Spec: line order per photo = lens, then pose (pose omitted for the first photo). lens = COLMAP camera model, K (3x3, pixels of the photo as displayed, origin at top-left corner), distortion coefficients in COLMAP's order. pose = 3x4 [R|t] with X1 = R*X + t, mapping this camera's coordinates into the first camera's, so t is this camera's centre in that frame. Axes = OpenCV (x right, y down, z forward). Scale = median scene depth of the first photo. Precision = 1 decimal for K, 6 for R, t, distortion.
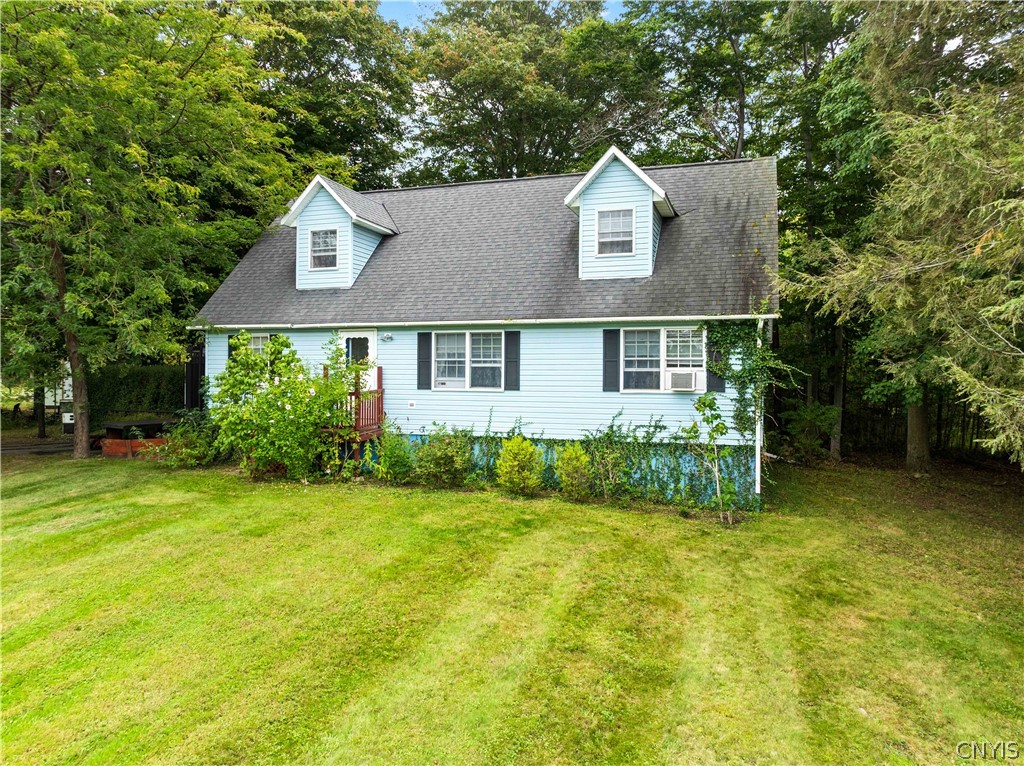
lens RADIAL K [[725.7, 0, 508.7], [0, 725.7, 386.2], [0, 0, 1]] dist [-0.041907, 0.024373]
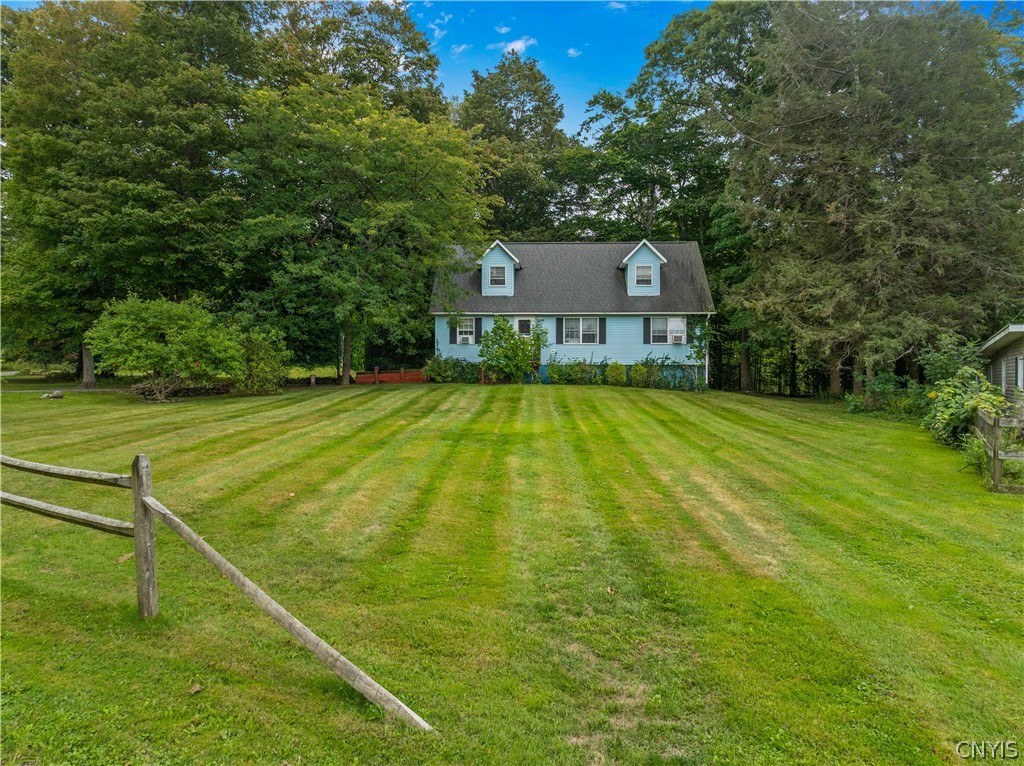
lens RADIAL K [[725.7, 0, 511.1], [0, 725.7, 381.5], [0, 0, 1]] dist [-0.041907, 0.024373]
pose [[0.959250, -0.007913, 0.282447, -0.918986], [0.008696, 0.999961, -0.001516, 0.125477], [-0.282424, 0.003910, 0.959282, -1.101345]]
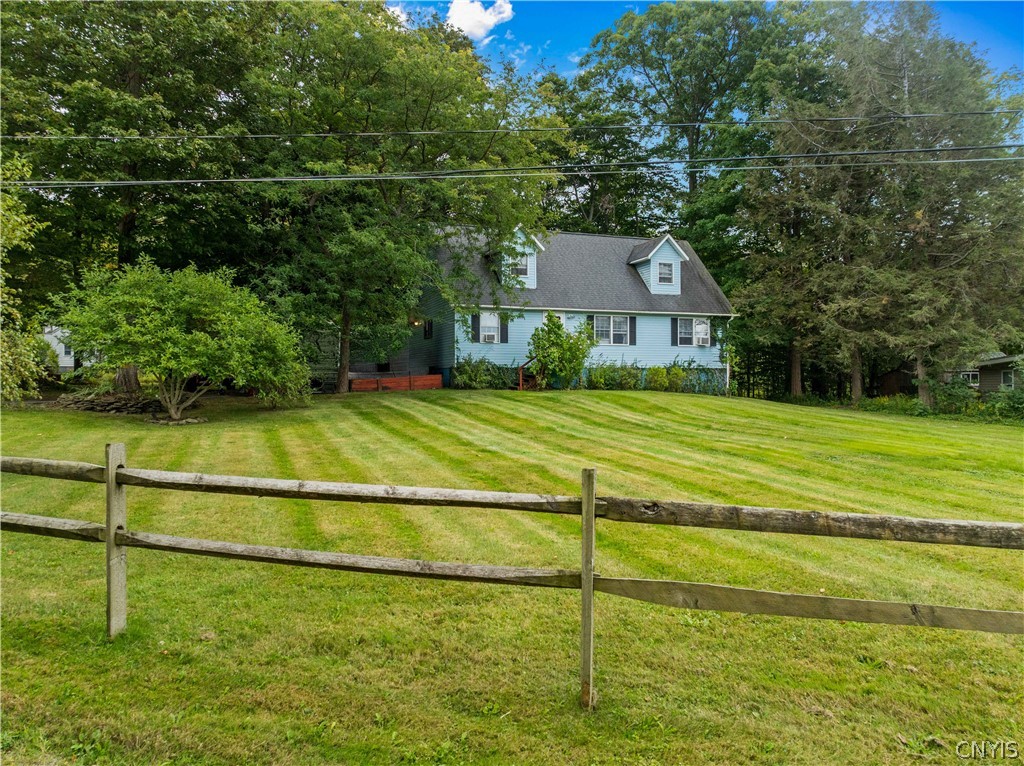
lens RADIAL K [[725.7, 0, 515.0], [0, 725.7, 382.9], [0, 0, 1]] dist [-0.041907, 0.024373]
pose [[0.778660, -0.012369, 0.627324, -1.576174], [0.012971, 0.999909, 0.003614, 0.103228], [-0.627312, 0.005323, 0.778750, -0.406226]]
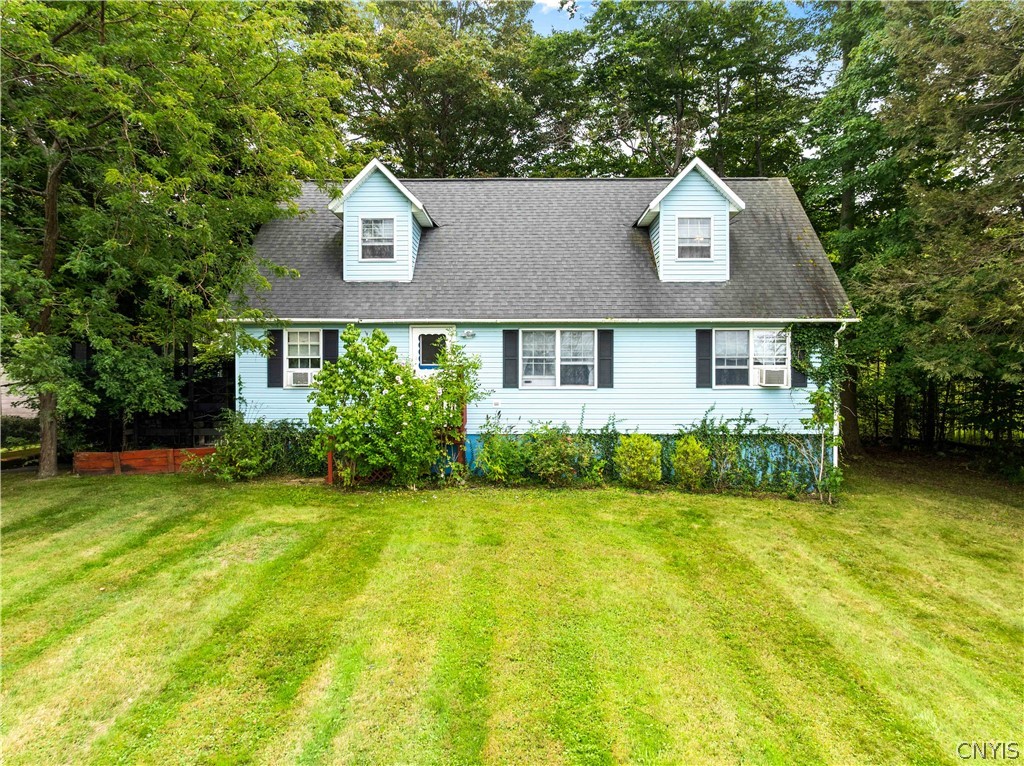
lens RADIAL K [[725.7, 0, 509.0], [0, 725.7, 384.8], [0, 0, 1]] dist [-0.041907, 0.024373]
pose [[0.952305, -0.009400, 0.305003, -0.440344], [0.009811, 0.999952, 0.000186, -0.000033], [-0.304990, 0.002815, 0.952351, 0.071603]]
